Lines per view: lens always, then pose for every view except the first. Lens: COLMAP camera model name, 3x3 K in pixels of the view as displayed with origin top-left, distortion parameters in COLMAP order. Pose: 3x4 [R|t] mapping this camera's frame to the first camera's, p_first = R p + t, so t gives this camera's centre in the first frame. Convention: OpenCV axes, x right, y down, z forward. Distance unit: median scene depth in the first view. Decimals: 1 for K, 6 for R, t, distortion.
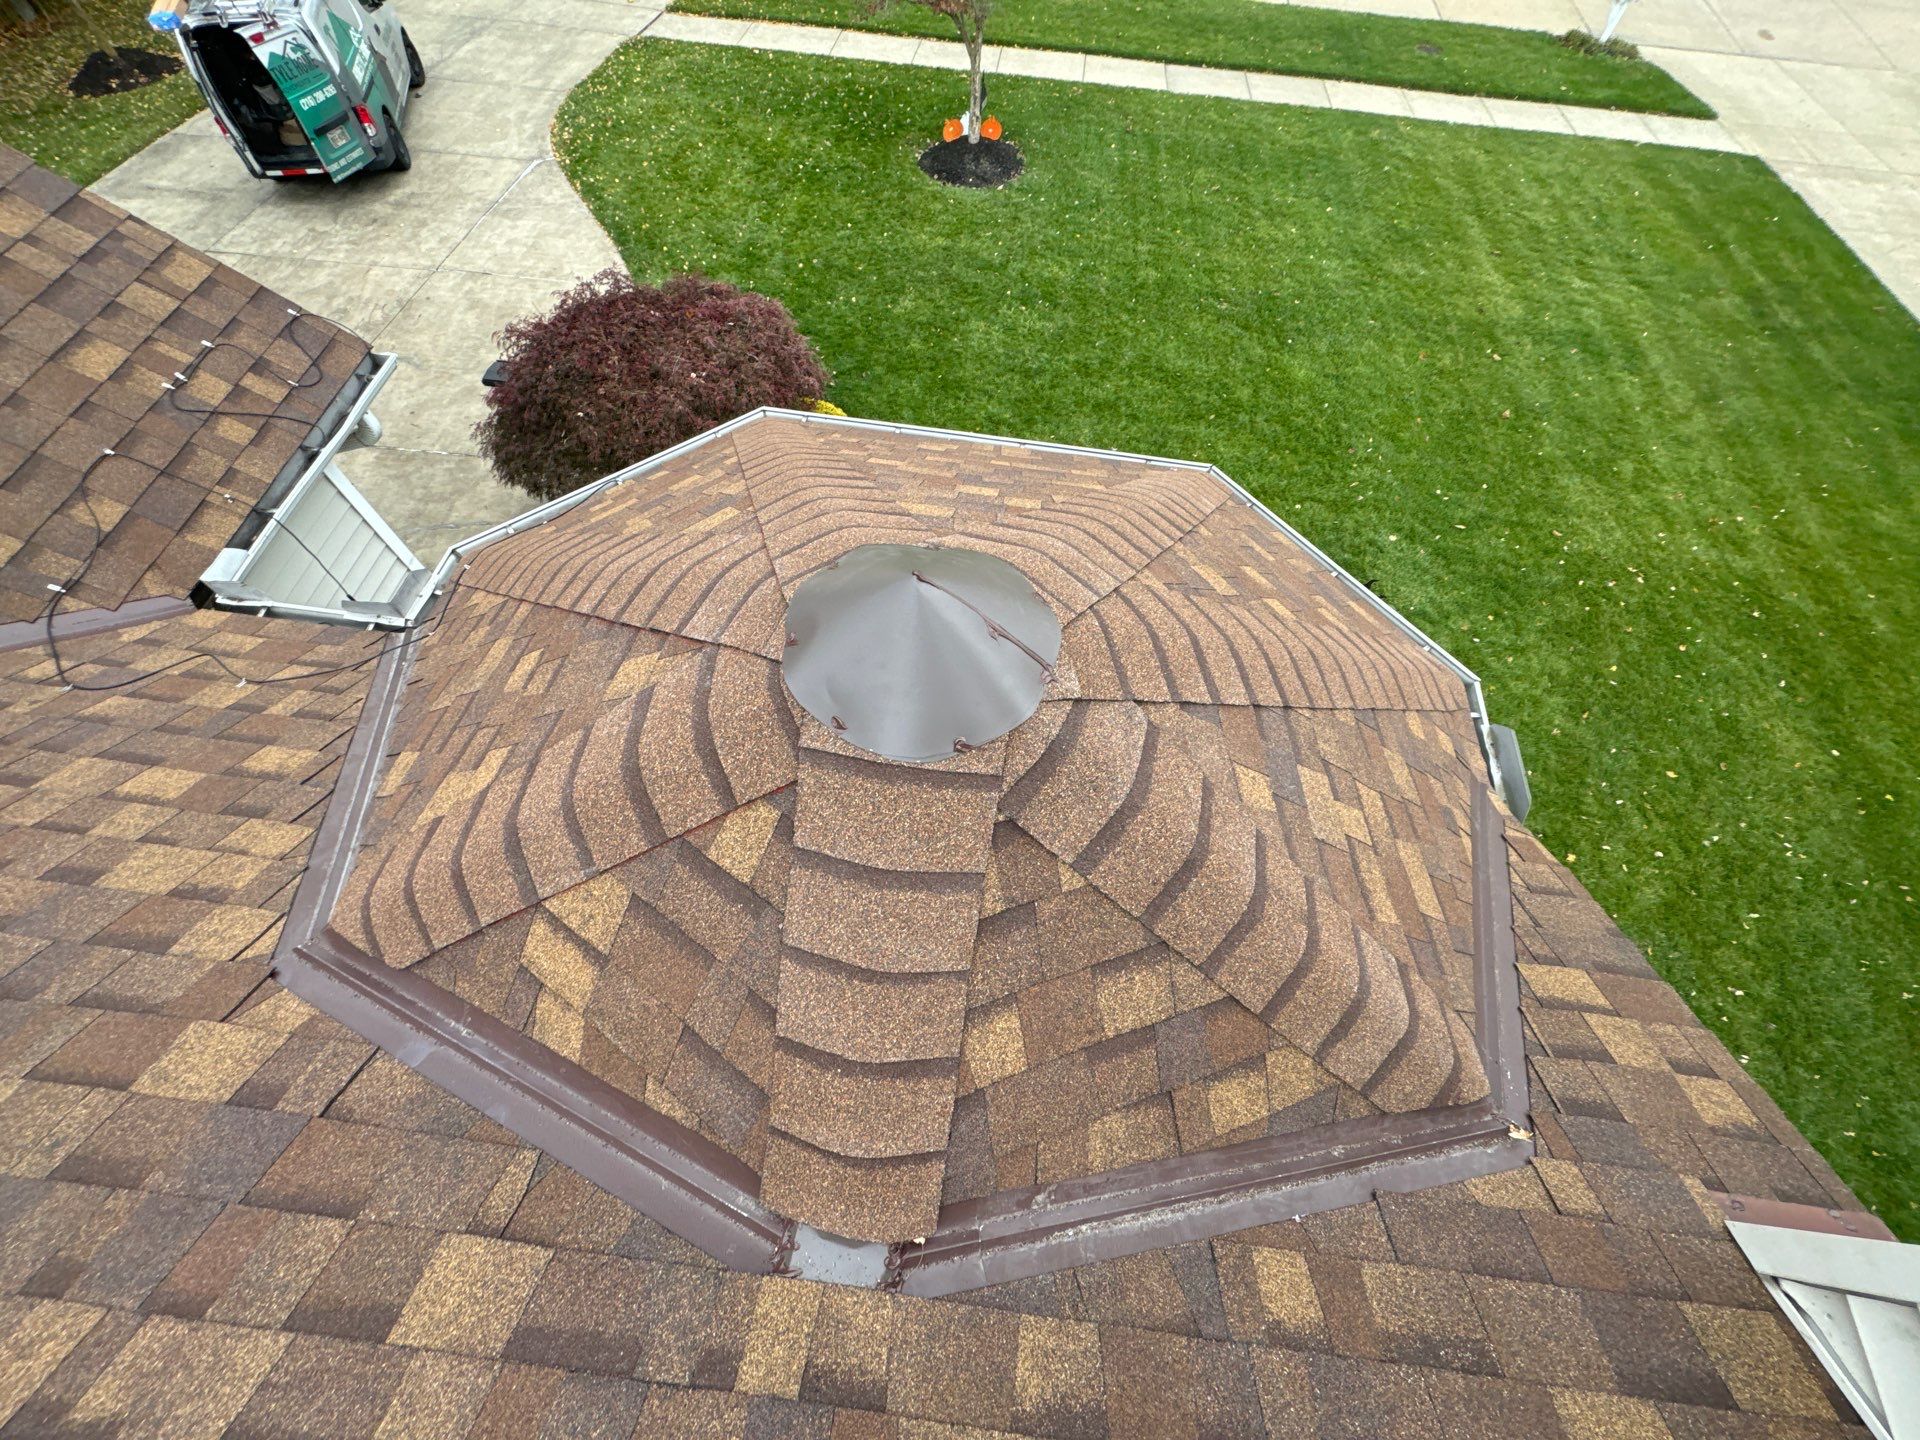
lens RADIAL K [[756.1, 0, 957.6], [0, 756.1, 733.1], [0, 0, 1]] dist [-0.000358, -0.000048]
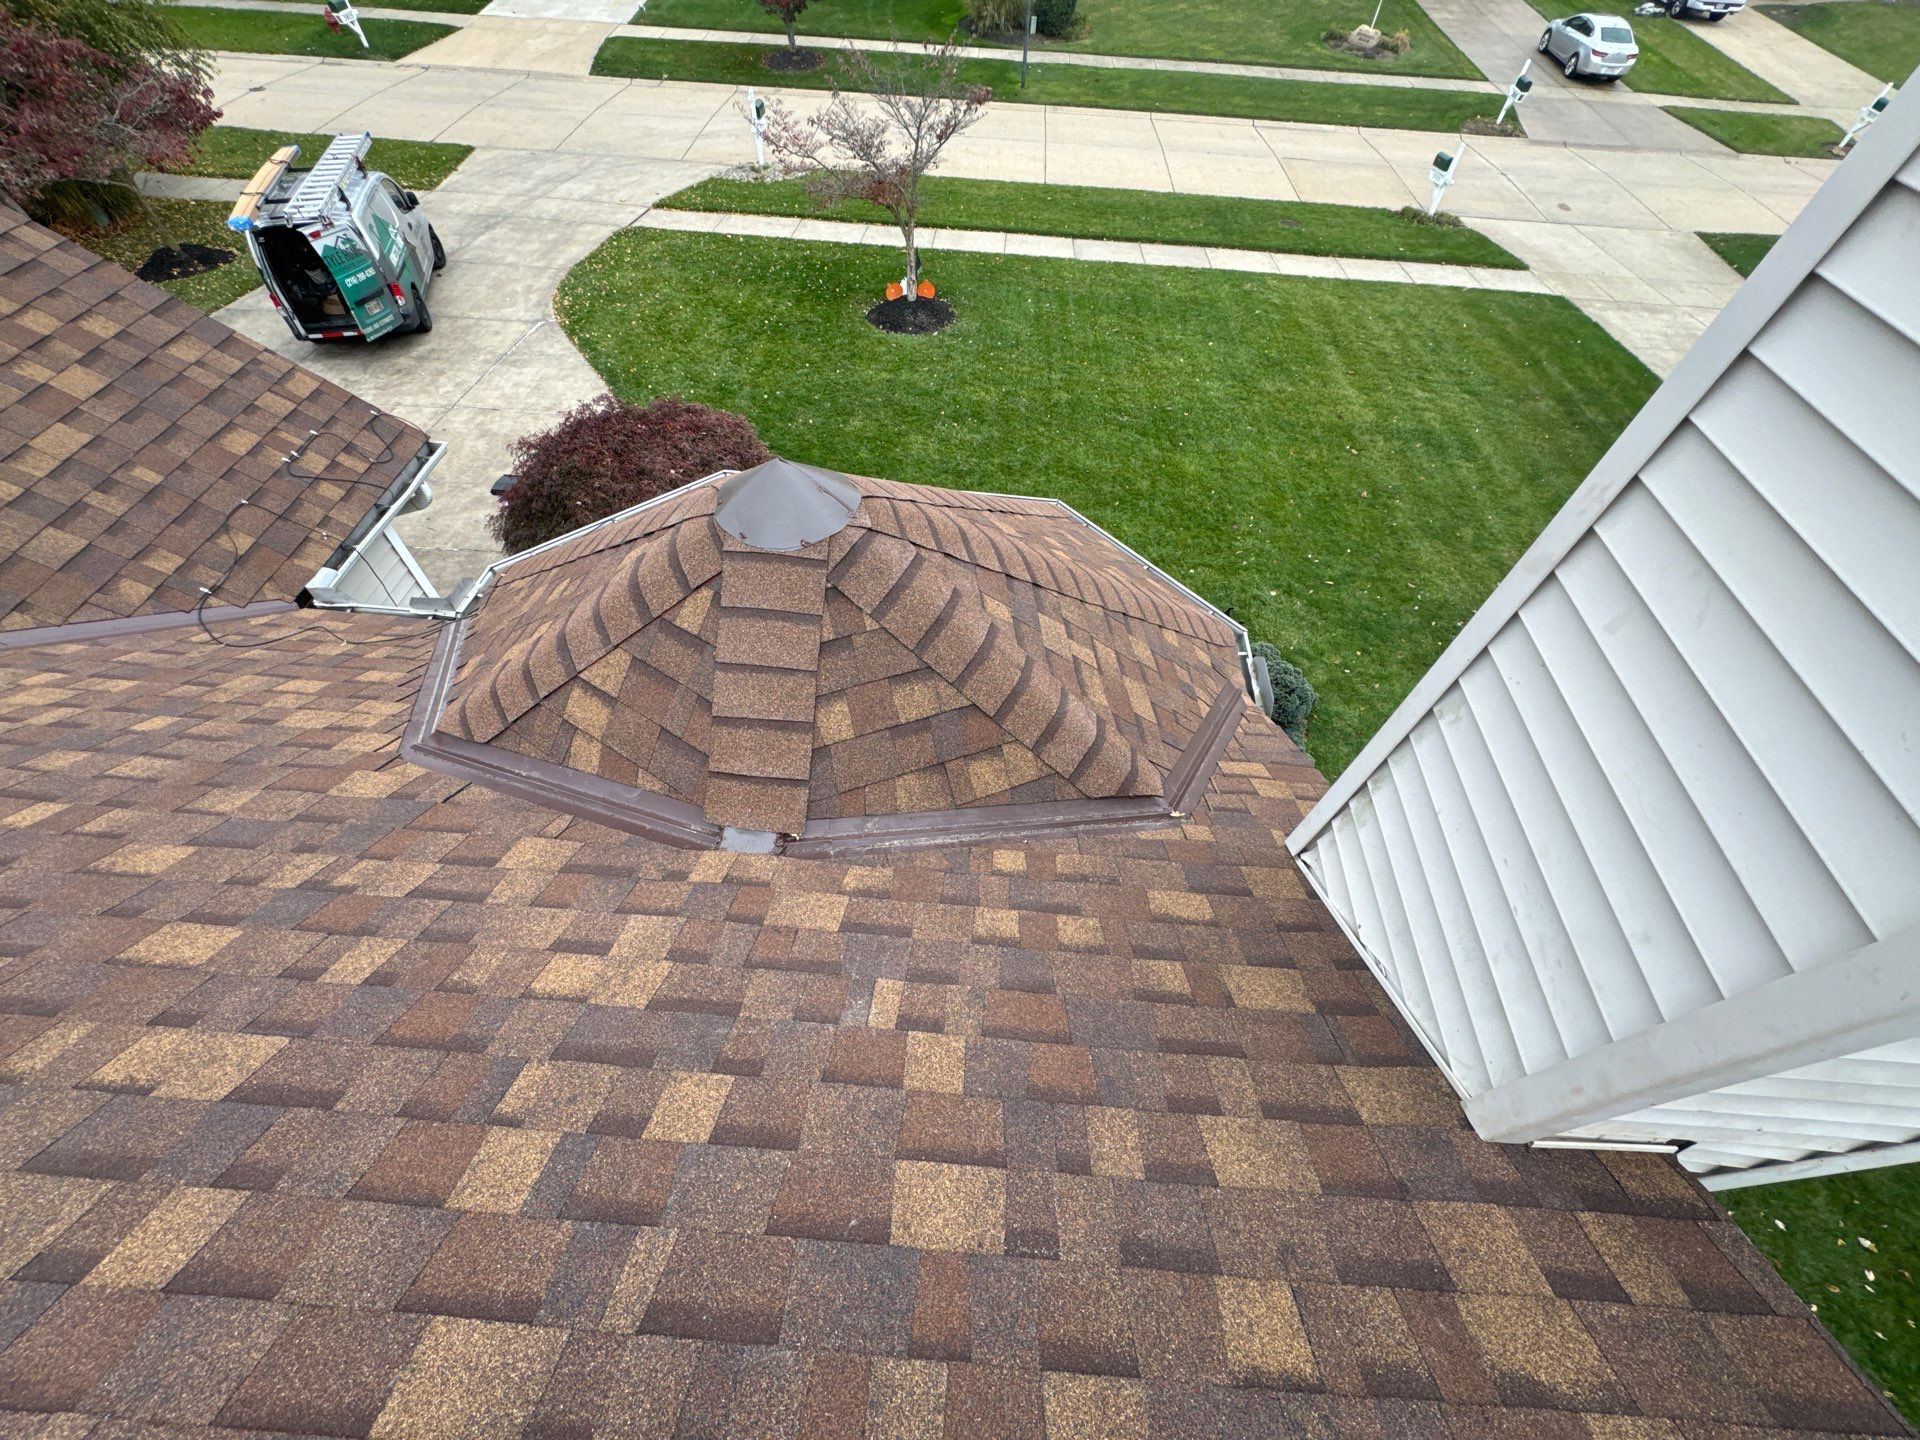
lens RADIAL K [[756.1, 0, 960.2], [0, 756.1, 731.8], [0, 0, 1]] dist [-0.000358, -0.000048]
pose [[0.998586, -0.042011, 0.032578, 0.041917], [0.046405, 0.987813, -0.148565, 0.104820], [-0.025939, 0.149866, 0.988366, -0.114781]]
